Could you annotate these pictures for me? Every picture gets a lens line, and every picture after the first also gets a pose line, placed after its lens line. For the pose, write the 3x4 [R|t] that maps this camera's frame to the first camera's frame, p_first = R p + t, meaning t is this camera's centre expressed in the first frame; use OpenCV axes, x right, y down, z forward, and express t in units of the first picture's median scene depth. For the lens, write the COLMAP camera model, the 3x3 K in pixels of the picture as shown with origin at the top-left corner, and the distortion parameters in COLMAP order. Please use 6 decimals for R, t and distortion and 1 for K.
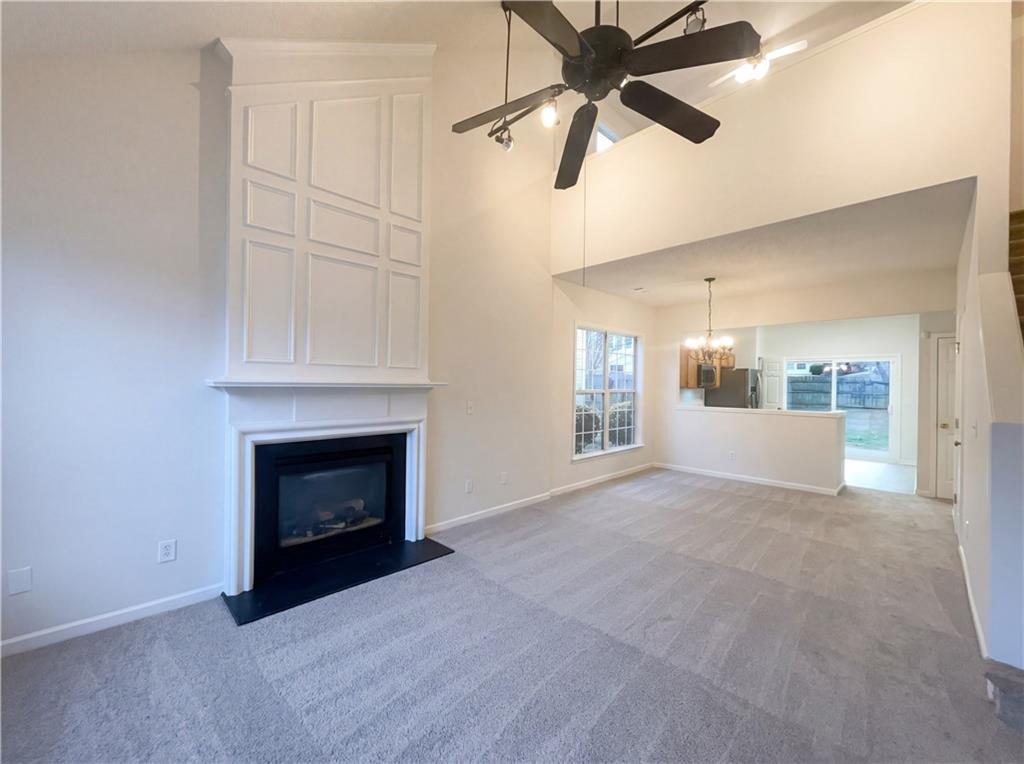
lens RADIAL K [[410.2, 0, 511.7], [0, 410.2, 383.4], [0, 0, 1]] dist [0.000577, -0.000244]
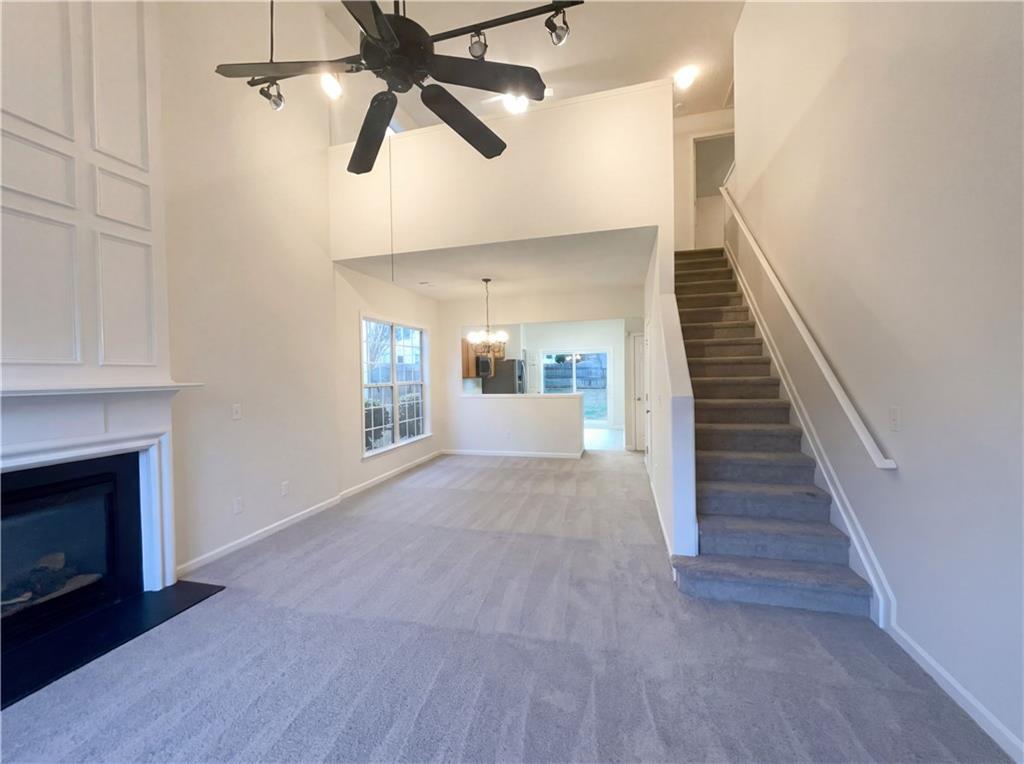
lens RADIAL K [[410.2, 0, 511.7], [0, 410.2, 383.4], [0, 0, 1]] dist [0.000577, -0.000244]
pose [[0.864084, -0.040696, 0.501700, -0.027993], [0.029316, 0.999103, 0.030553, -0.005681], [-0.502494, -0.011693, 0.864502, 0.003654]]
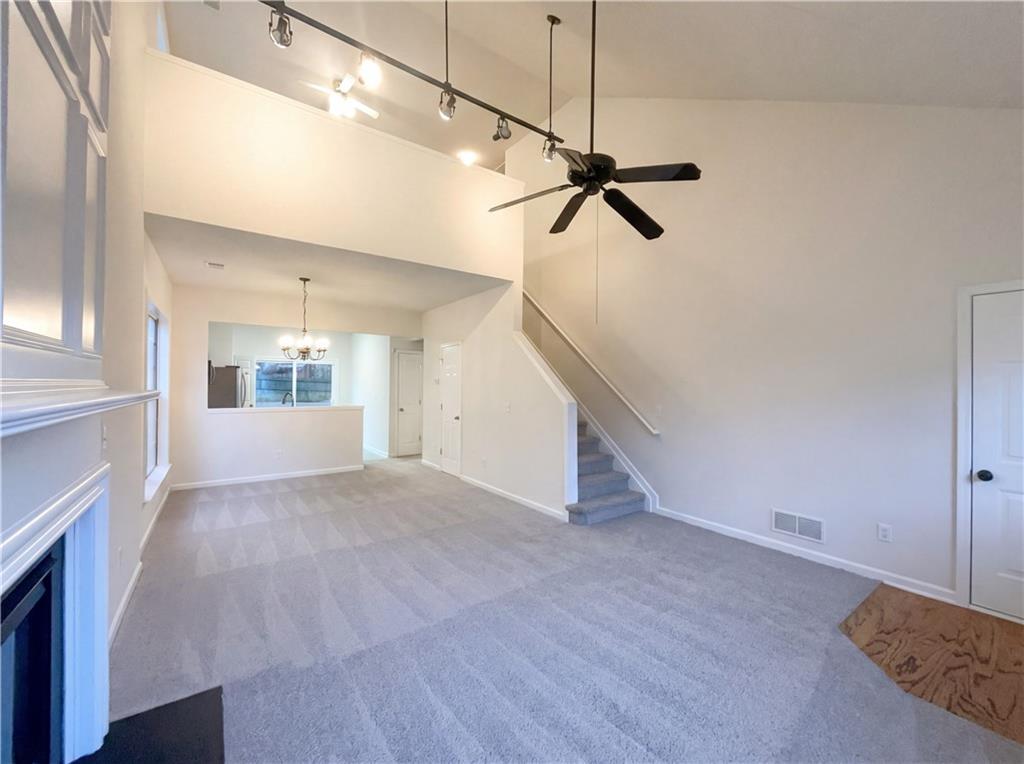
lens RADIAL K [[408.9, 0, 515.1], [0, 408.9, 384.2], [0, 0, 1]] dist [0.001249, -0.000431]
pose [[0.147941, -0.007513, 0.988968, -0.448070], [-0.007863, 0.999931, 0.008772, -0.011578], [-0.988965, -0.009074, 0.147872, 0.366249]]
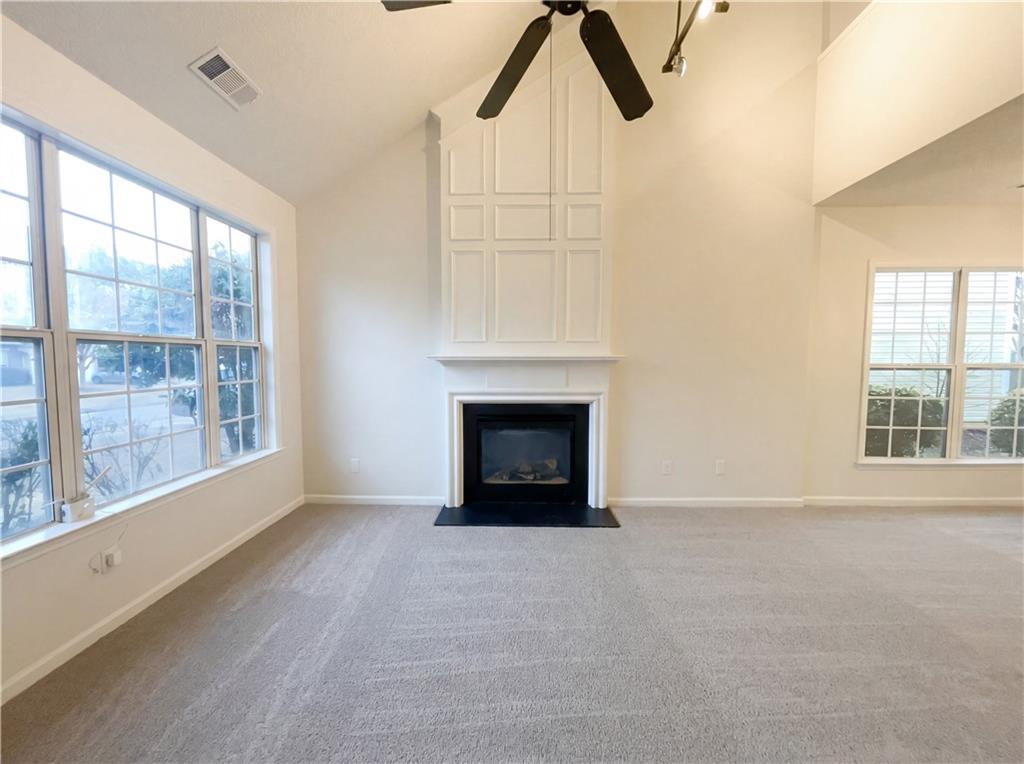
lens RADIAL K [[404.8, 0, 512.0], [0, 404.8, 382.0], [0, 0, 1]] dist [0.005883, -0.002147]
pose [[0.696260, 0.028126, -0.717238, 0.258918], [0.009822, 0.998765, 0.048700, 0.009441], [0.717722, -0.040952, 0.695124, 0.109912]]
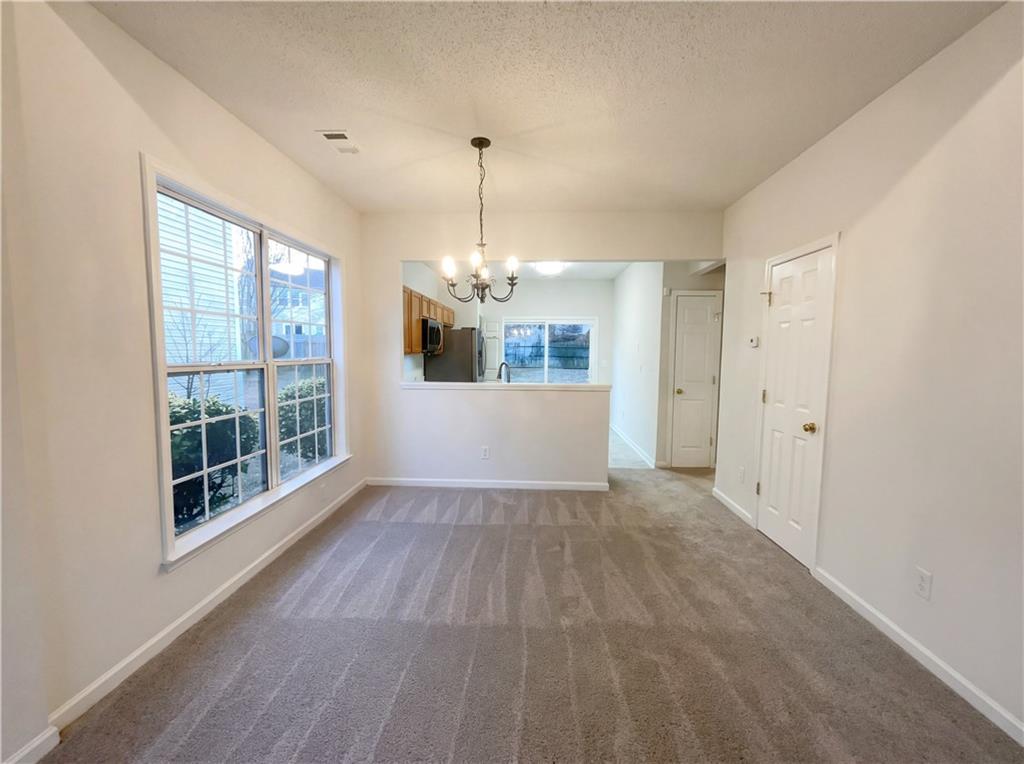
lens RADIAL K [[410.2, 0, 511.7], [0, 410.2, 383.4], [0, 0, 1]] dist [0.000577, -0.000244]
pose [[0.740519, -0.060798, 0.669280, 0.158342], [0.001710, 0.996066, 0.088592, 0.001624], [-0.672034, -0.064460, 0.737710, 0.608060]]
